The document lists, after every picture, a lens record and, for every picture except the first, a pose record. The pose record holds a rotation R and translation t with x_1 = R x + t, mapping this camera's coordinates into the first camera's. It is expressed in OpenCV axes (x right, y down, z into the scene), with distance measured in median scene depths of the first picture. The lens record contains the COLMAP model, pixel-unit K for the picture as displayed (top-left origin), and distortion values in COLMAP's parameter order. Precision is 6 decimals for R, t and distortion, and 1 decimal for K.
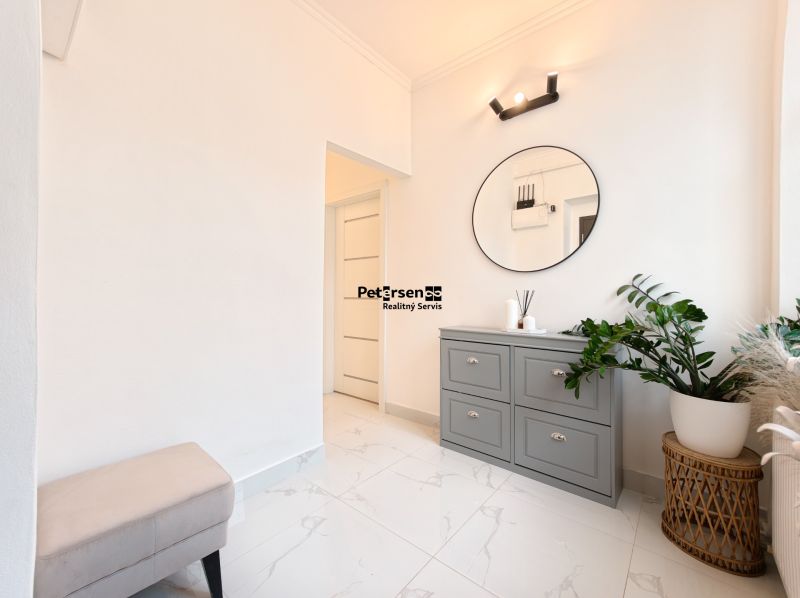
lens RADIAL K [[329.4, 0, 401.7], [0, 329.4, 295.0], [0, 0, 1]] dist [0.000886, 0.004143]
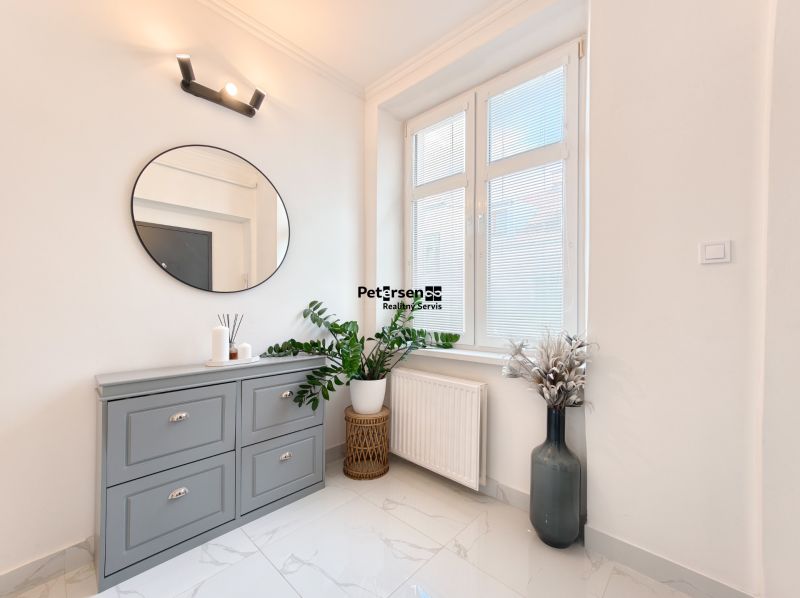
lens RADIAL K [[329.4, 0, 400.5], [0, 329.4, 304.1], [0, 0, 1]] dist [0.000886, 0.004143]
pose [[0.066388, -0.001235, 0.997793, -0.509135], [-0.003694, 0.999992, 0.001483, -0.049366], [-0.997787, -0.003785, 0.066383, 0.542719]]
